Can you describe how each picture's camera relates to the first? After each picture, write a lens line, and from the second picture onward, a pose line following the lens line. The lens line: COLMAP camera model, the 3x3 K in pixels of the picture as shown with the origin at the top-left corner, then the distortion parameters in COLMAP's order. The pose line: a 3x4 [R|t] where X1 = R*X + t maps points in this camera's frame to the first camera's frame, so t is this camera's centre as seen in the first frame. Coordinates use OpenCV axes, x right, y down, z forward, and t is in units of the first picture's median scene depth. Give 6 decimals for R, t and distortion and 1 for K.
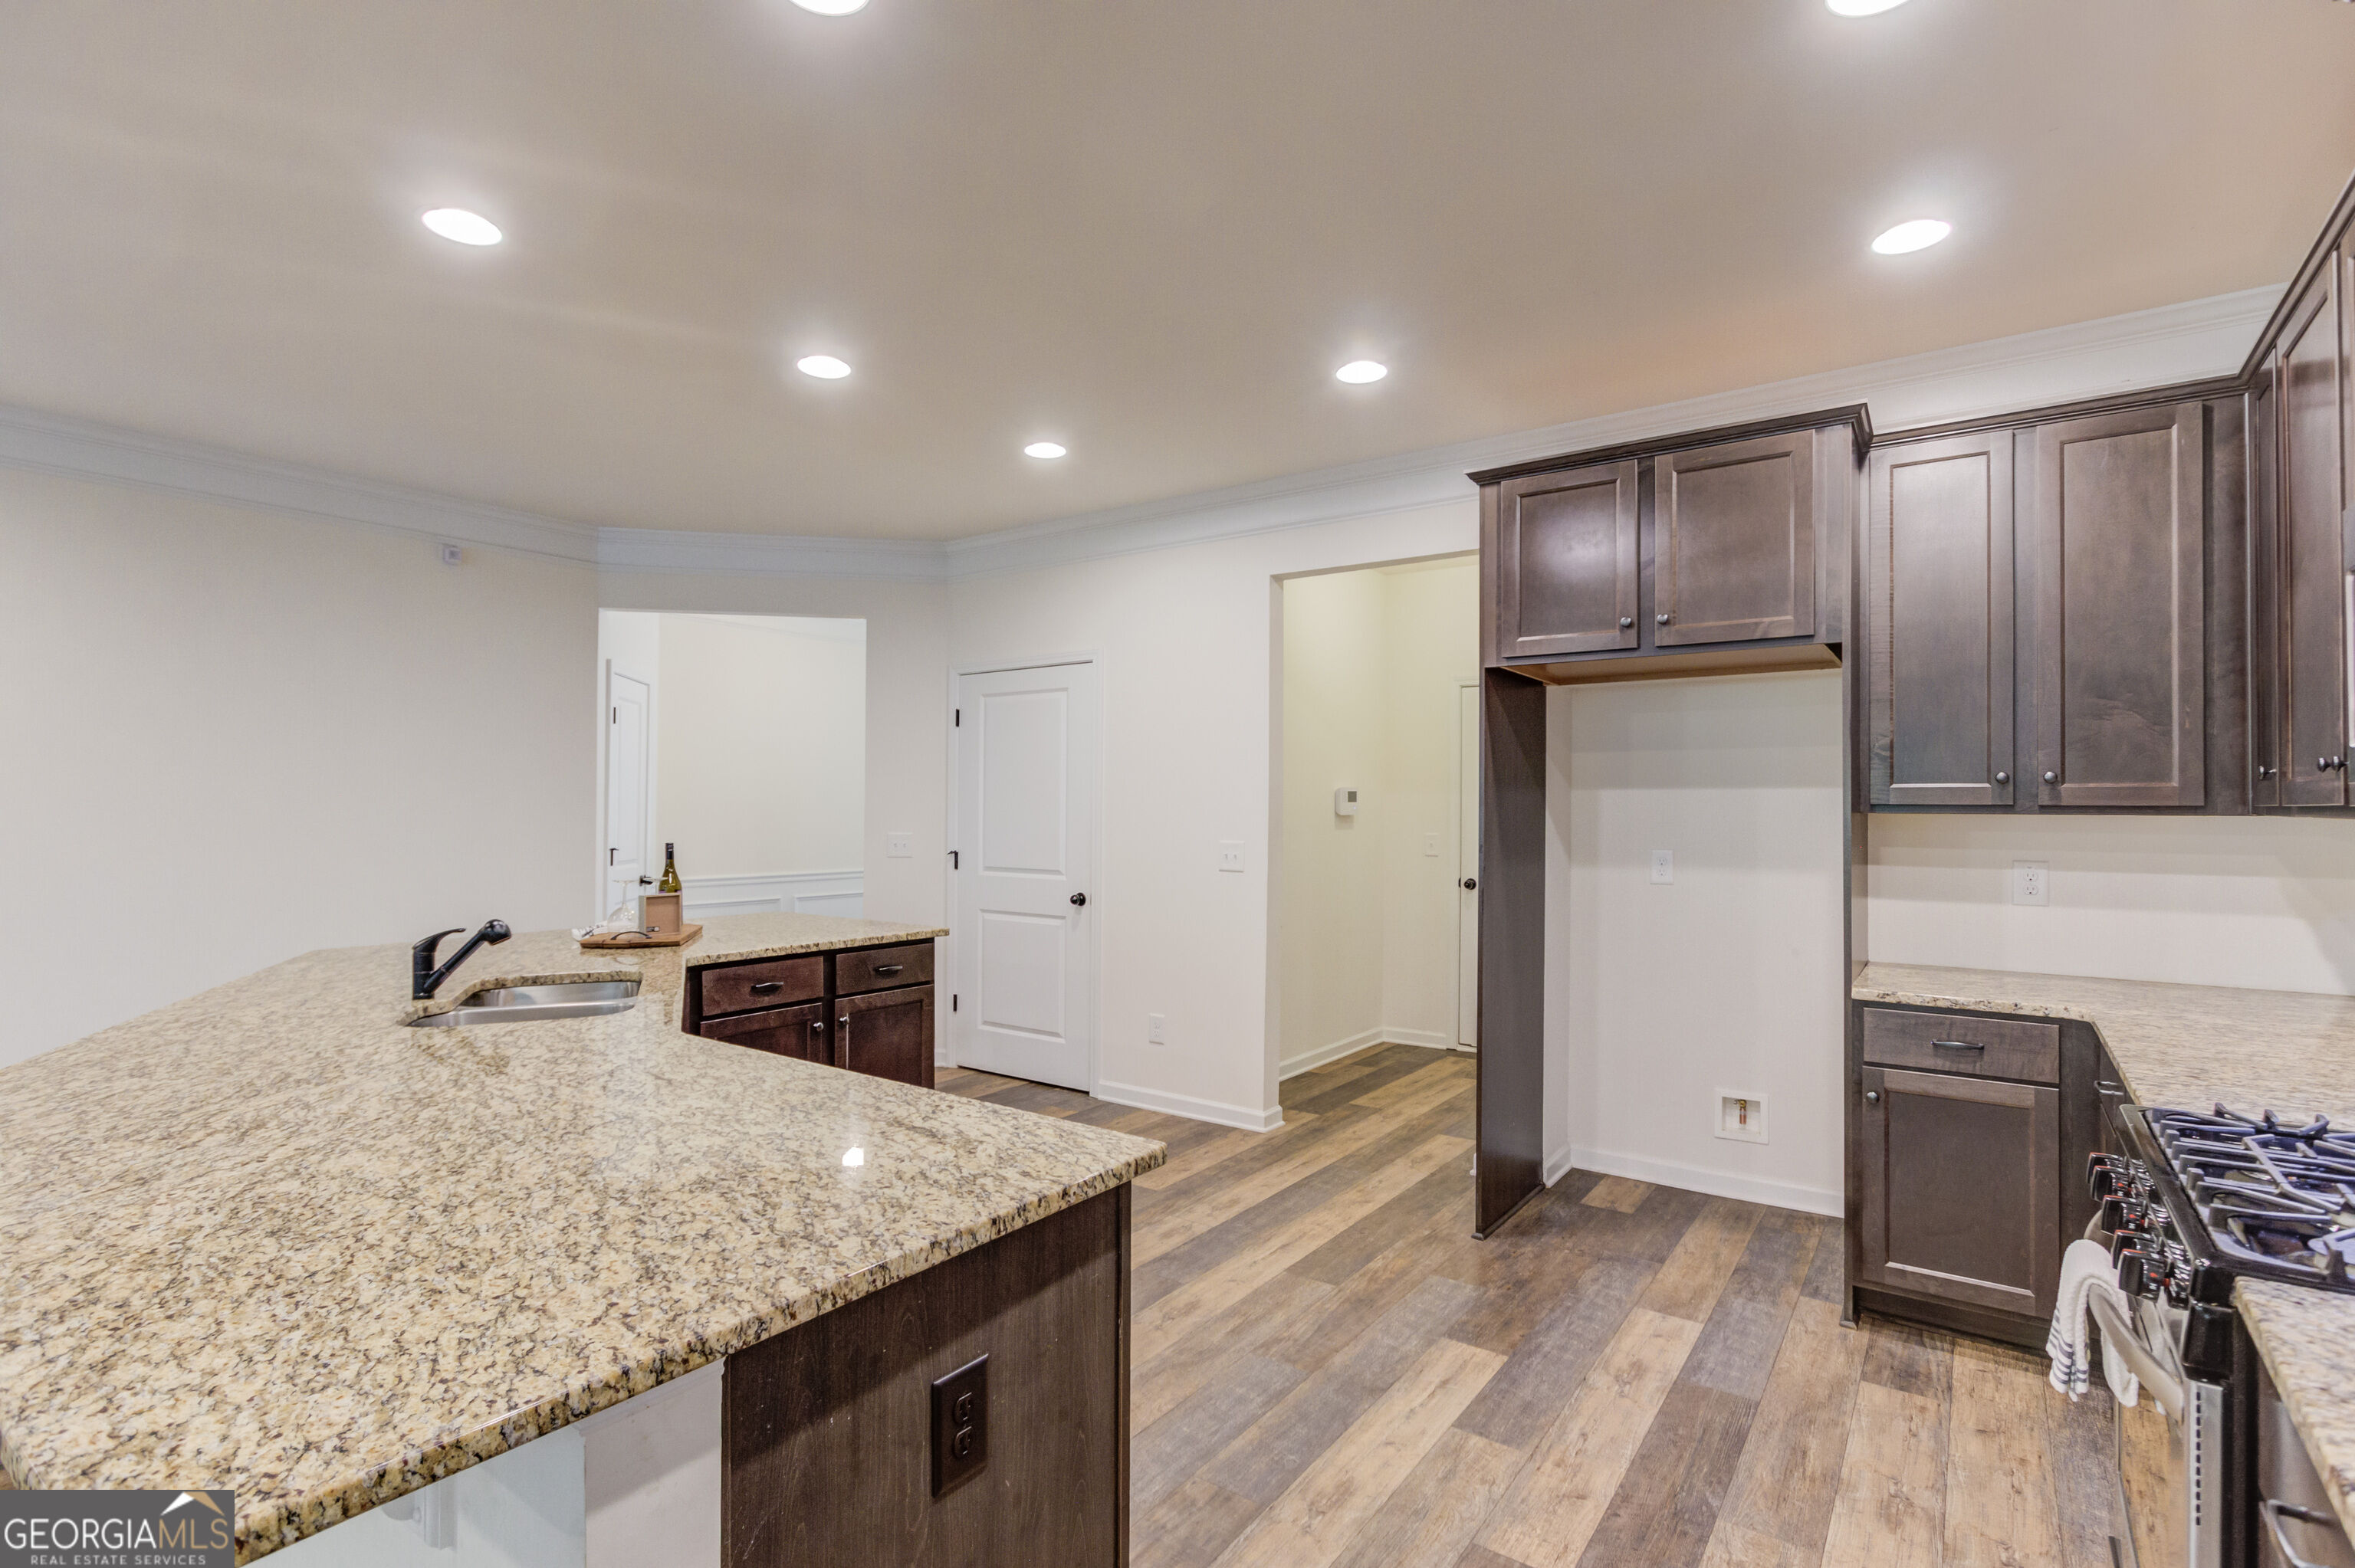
lens RADIAL K [[1132.4, 0, 1191.1], [0, 1132.4, 791.3], [0, 0, 1]] dist [-0.015357, 0.007959]
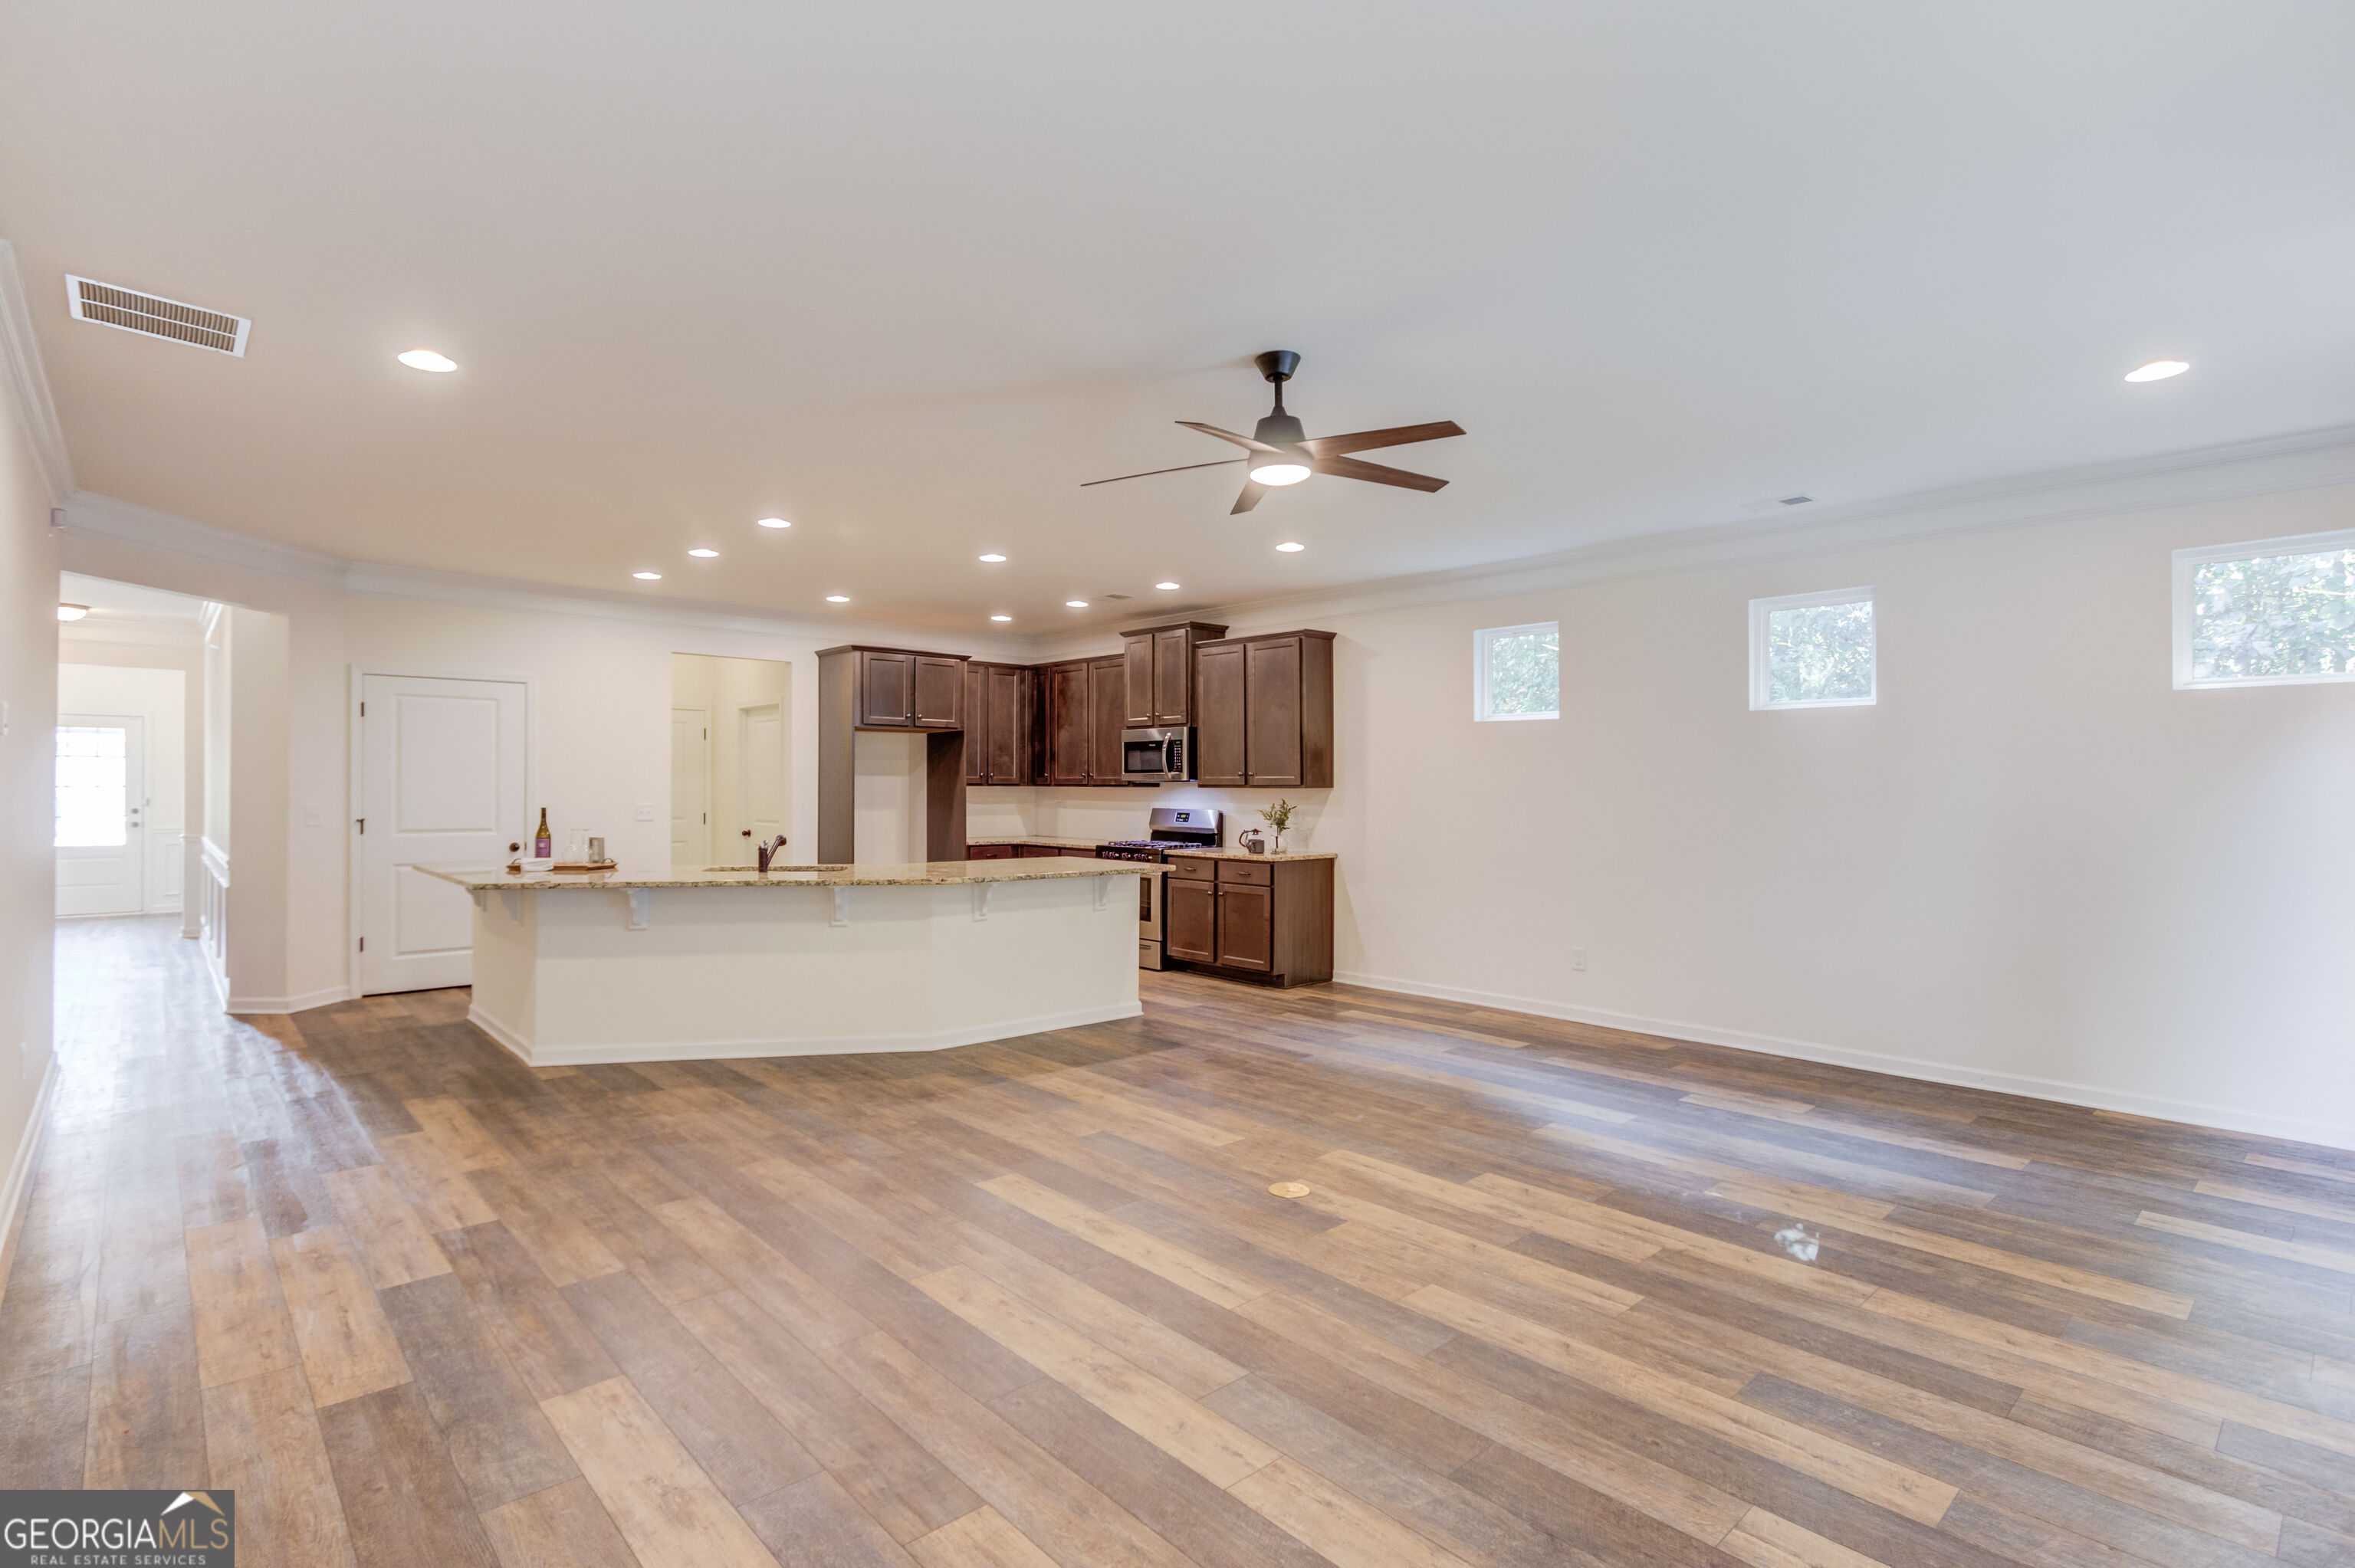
lens RADIAL K [[1132.4, 0, 1167.5], [0, 1132.4, 790.9], [0, 0, 1]] dist [-0.015357, 0.007959]
pose [[0.203994, -0.006768, 0.978949, -1.816322], [-0.016767, 0.999805, 0.010406, -0.006154], [-0.978828, -0.018537, 0.203841, -0.145397]]
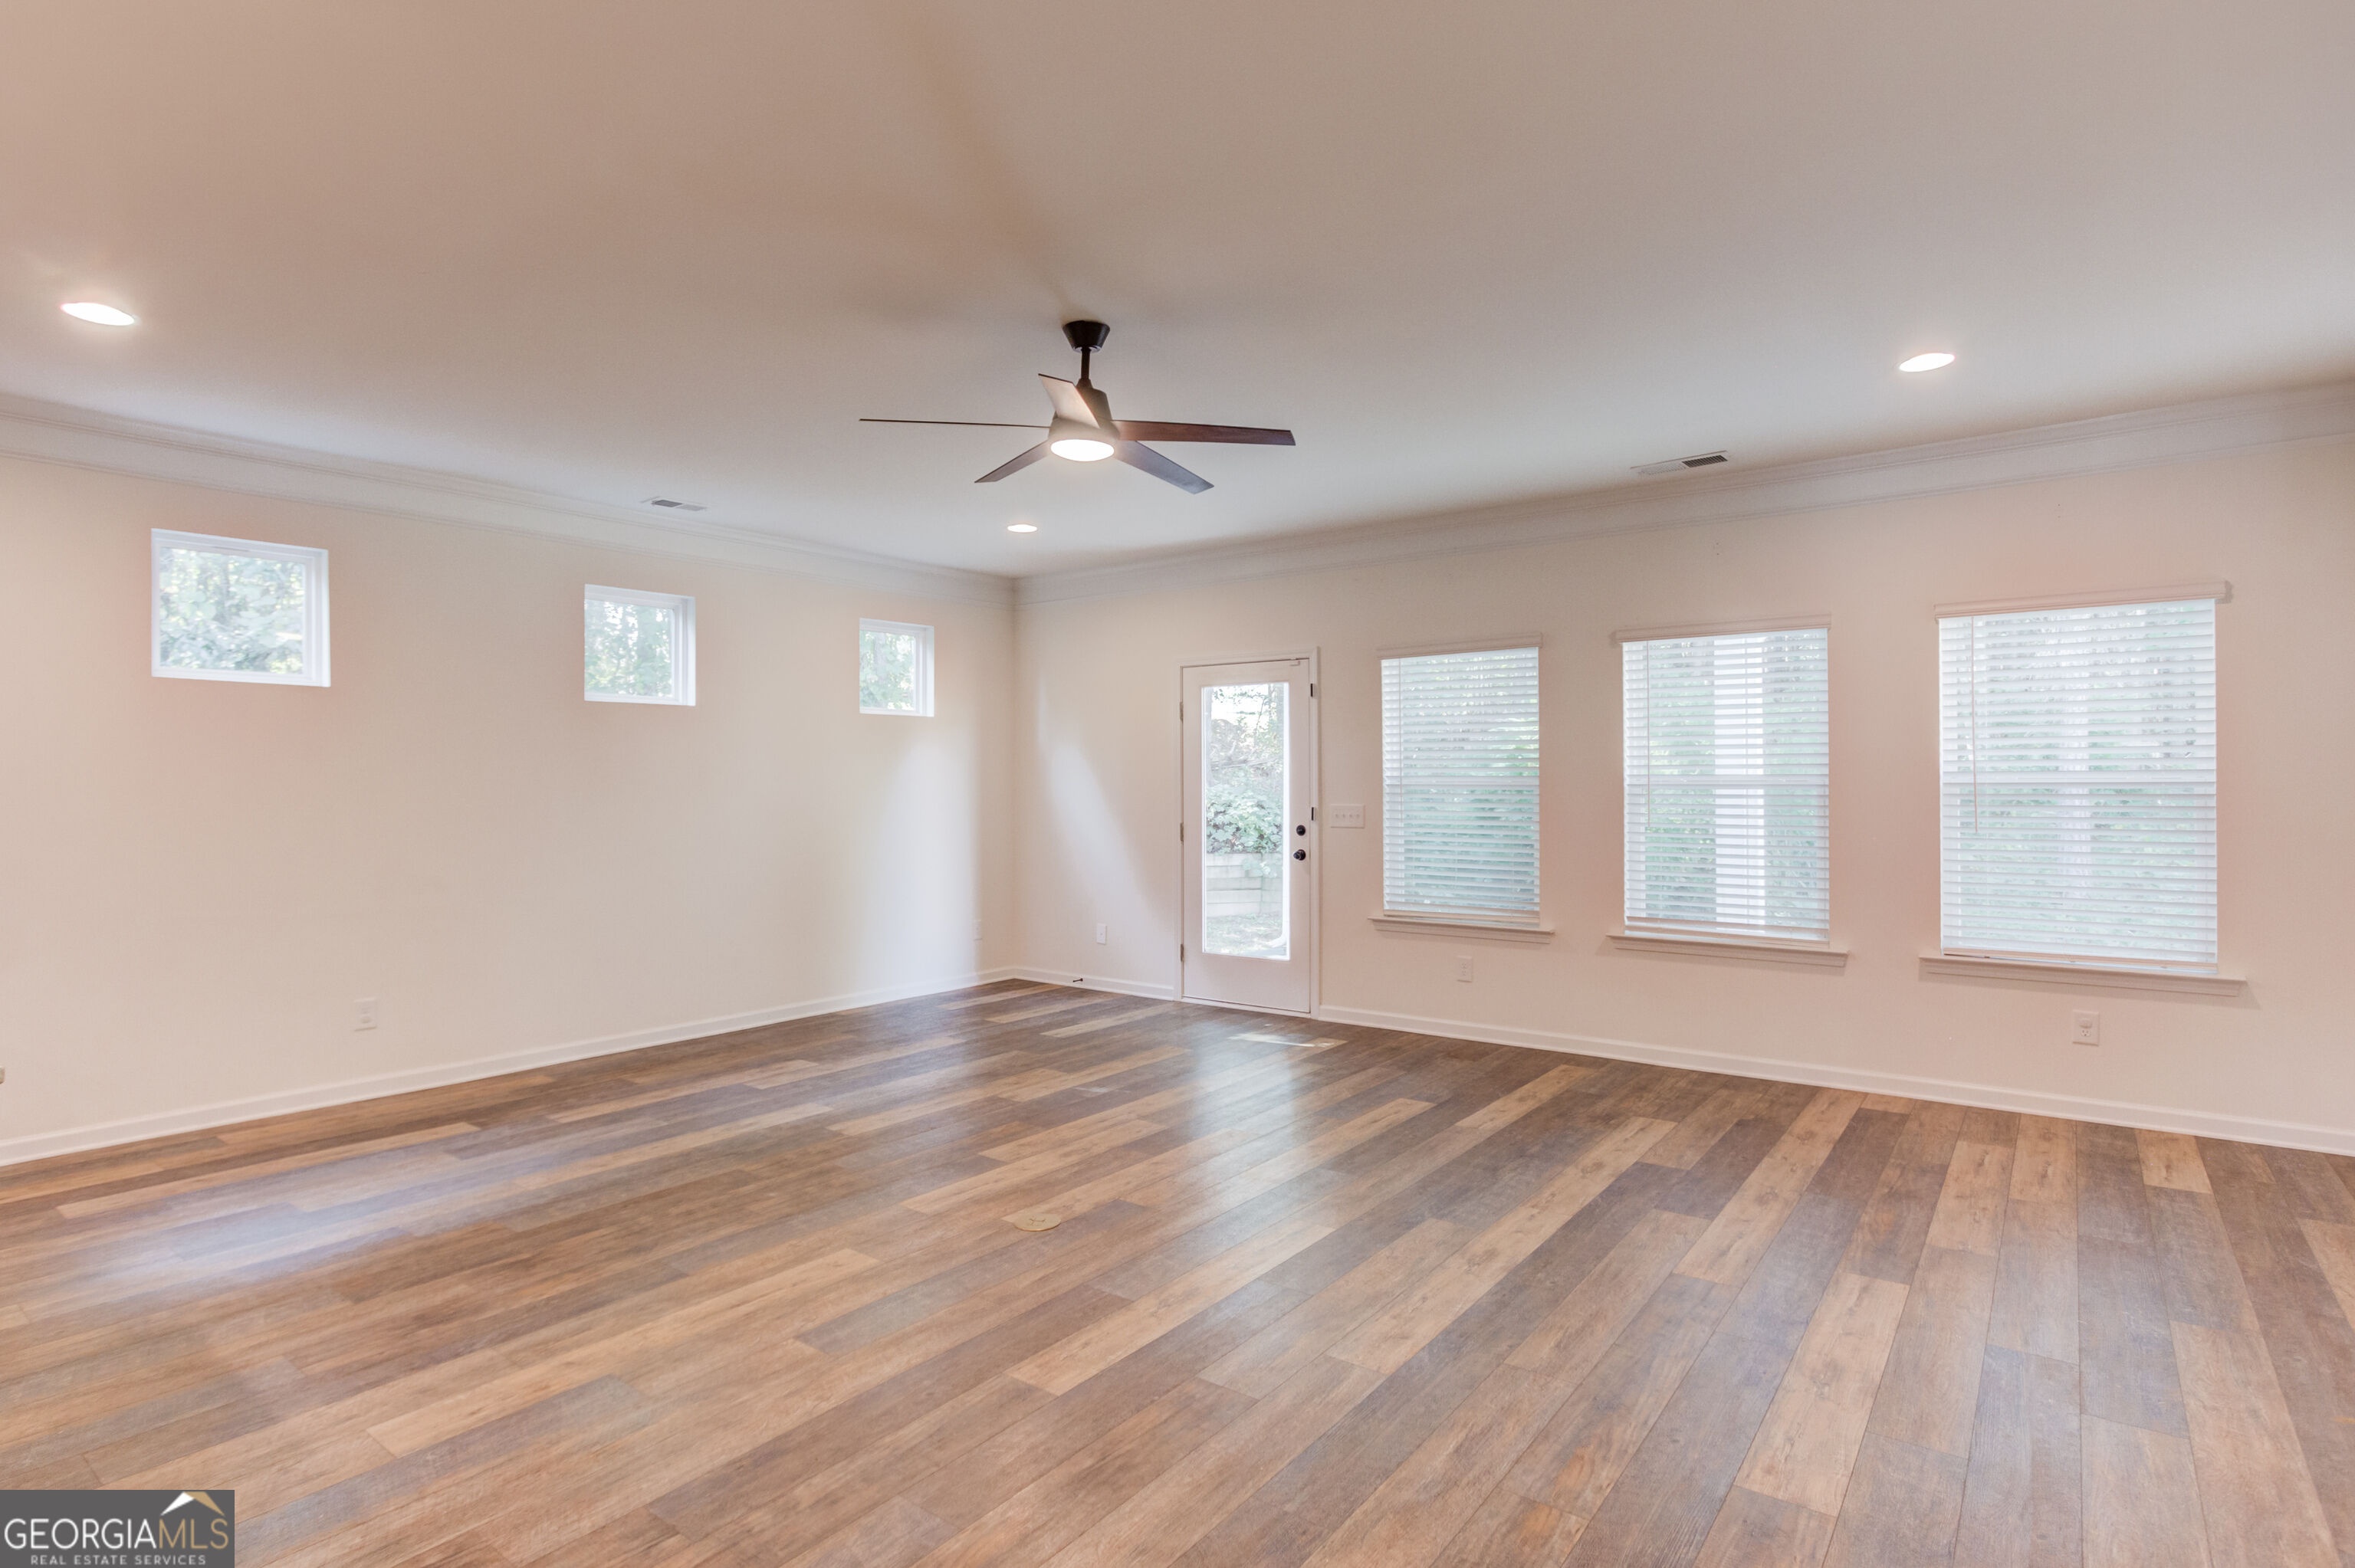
lens RADIAL K [[1179.5, 0, 1205.5], [0, 1179.5, 778.8], [0, 0, 1]] dist [-0.025961, 0.003407]
pose [[-0.999972, 0.000736, 0.007465, -0.983838], [0.000617, 0.999874, -0.015881, 0.012814], [-0.007476, -0.015876, -0.999846, 0.869979]]
